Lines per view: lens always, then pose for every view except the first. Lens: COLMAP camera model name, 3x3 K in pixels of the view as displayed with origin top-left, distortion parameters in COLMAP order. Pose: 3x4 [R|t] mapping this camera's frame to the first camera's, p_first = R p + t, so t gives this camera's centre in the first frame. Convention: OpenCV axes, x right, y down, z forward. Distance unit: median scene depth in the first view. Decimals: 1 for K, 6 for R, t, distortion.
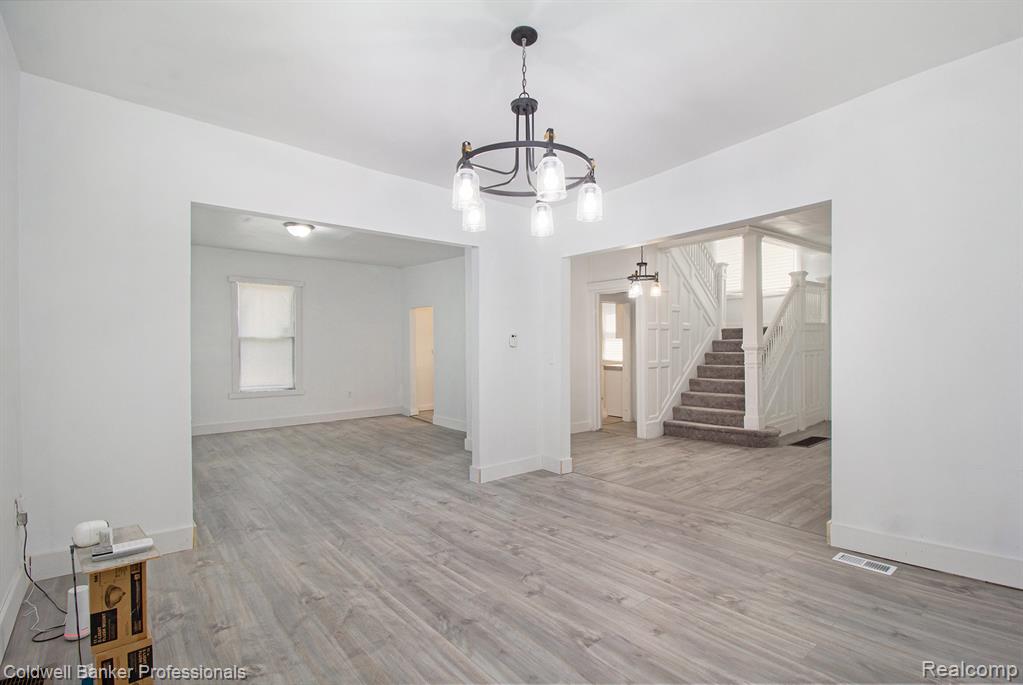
lens RADIAL K [[489.7, 0, 514.1], [0, 489.7, 346.5], [0, 0, 1]] dist [-0.009464, -0.008907]
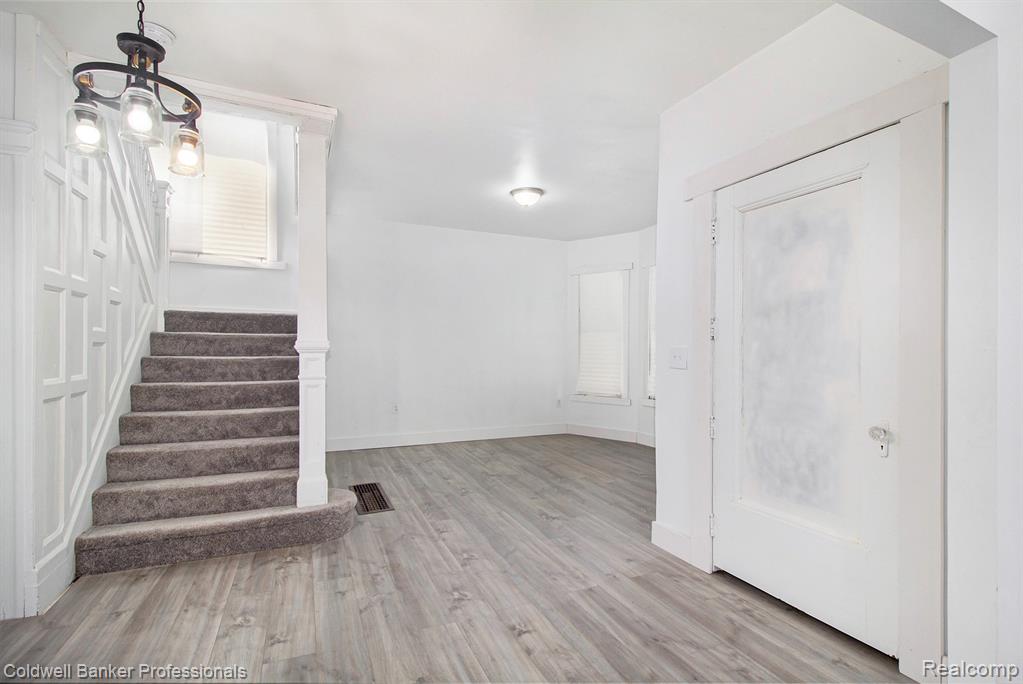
lens RADIAL K [[489.7, 0, 519.3], [0, 489.7, 351.9], [0, 0, 1]] dist [-0.009464, -0.008907]
pose [[0.259675, 0.010207, 0.965642, 0.036827], [-0.012455, 0.999896, -0.007220, 0.007249], [-0.965616, -0.010152, 0.259775, 0.574161]]
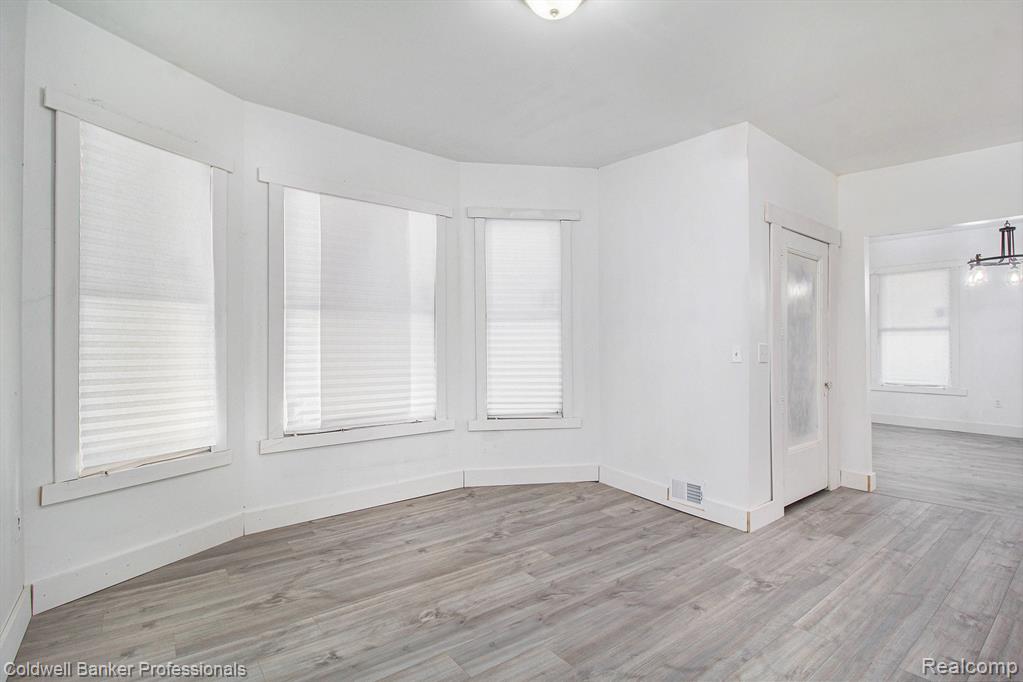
lens RADIAL K [[489.7, 0, 514.1], [0, 489.7, 342.3], [0, 0, 1]] dist [-0.009464, -0.008907]
pose [[-0.999806, 0.010674, 0.016532, 0.709186], [0.010562, 0.999921, -0.006855, -0.002078], [-0.016604, -0.006679, -0.999840, 1.032568]]
